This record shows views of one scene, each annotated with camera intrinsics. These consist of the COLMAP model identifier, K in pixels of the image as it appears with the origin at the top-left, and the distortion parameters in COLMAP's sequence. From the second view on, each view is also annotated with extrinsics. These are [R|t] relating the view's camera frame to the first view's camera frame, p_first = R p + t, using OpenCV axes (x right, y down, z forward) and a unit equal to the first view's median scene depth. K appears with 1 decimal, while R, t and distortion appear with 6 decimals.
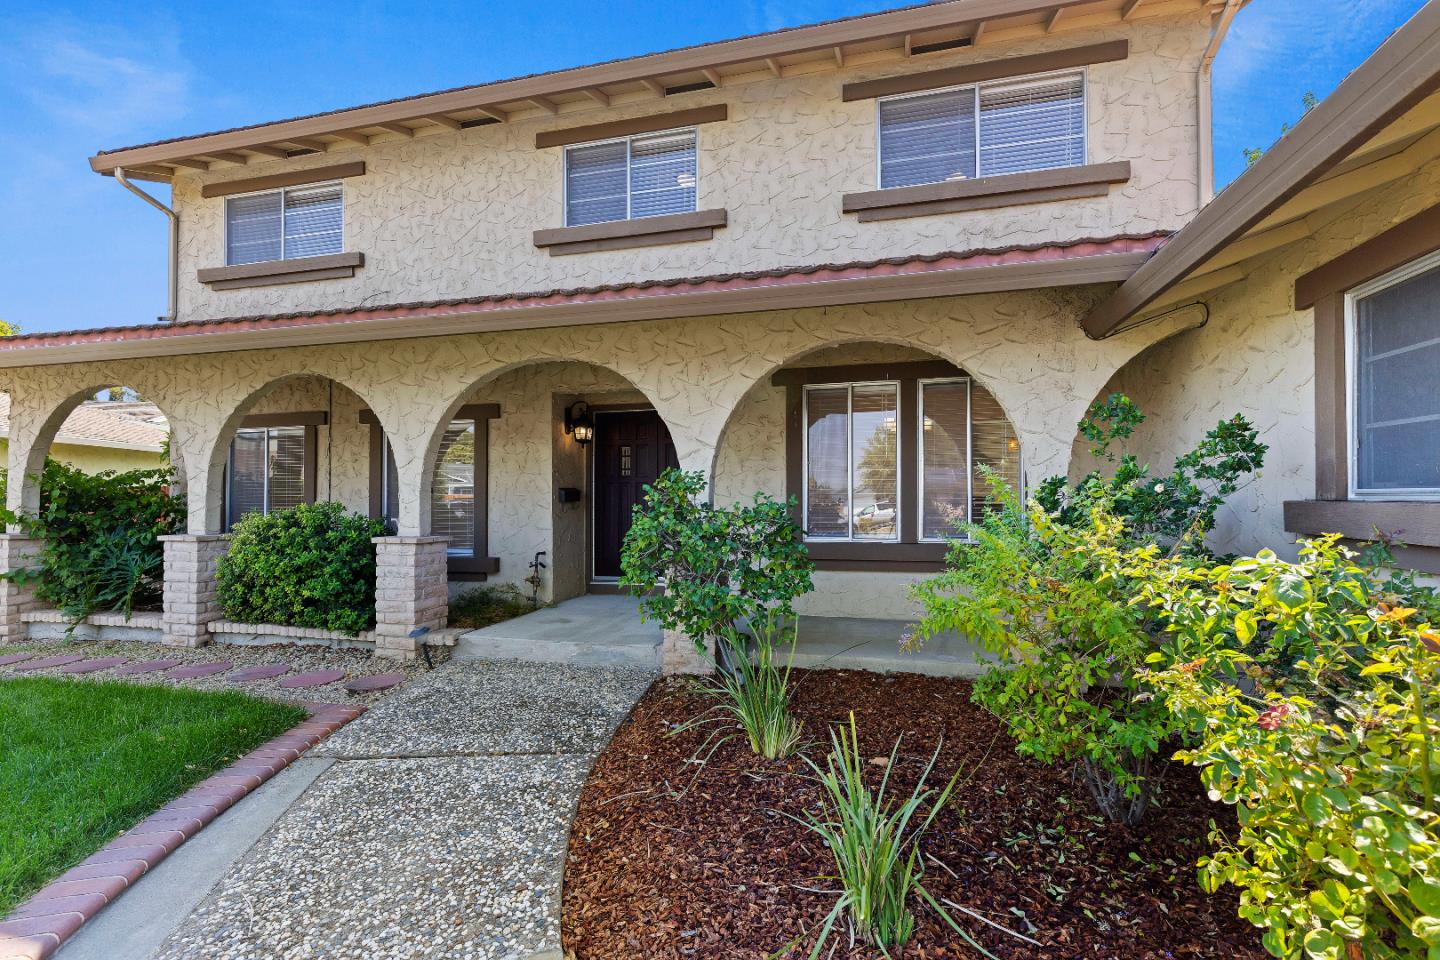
lens RADIAL K [[651.0, 0, 725.2], [0, 651.0, 478.0], [0, 0, 1]] dist [-0.007693, 0.000082]
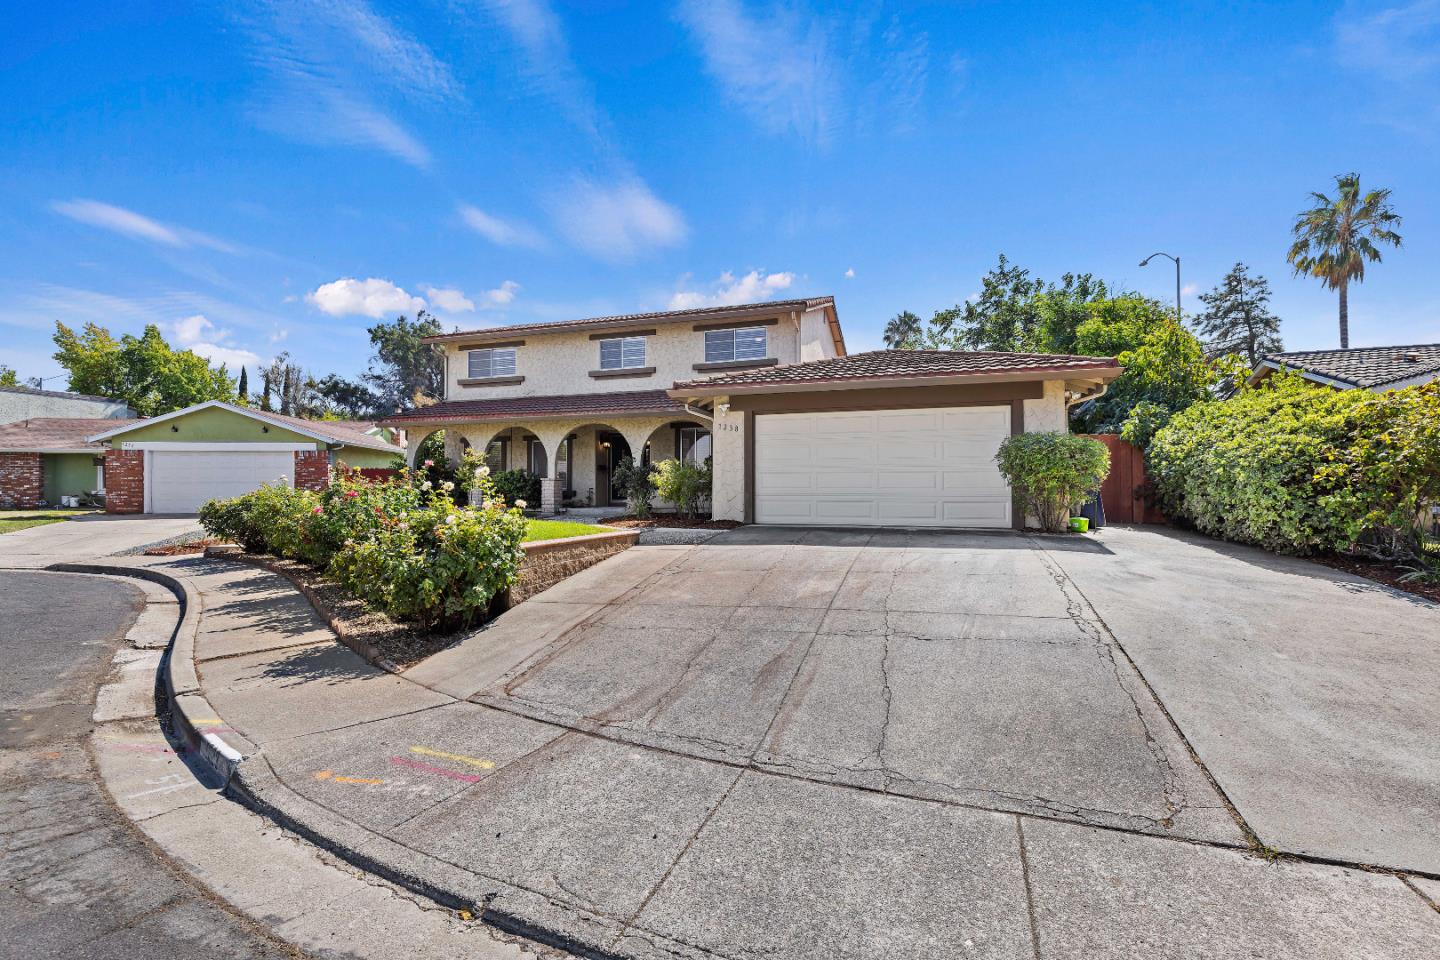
lens RADIAL K [[687.6, 0, 722.6], [0, 687.6, 487.4], [0, 0, 1]] dist [0.002722, 0.000178]
pose [[0.997322, 0.002316, -0.073096, 0.486022], [-0.001840, 0.999977, 0.006588, 0.092320], [0.073110, -0.006435, 0.997303, -1.873193]]
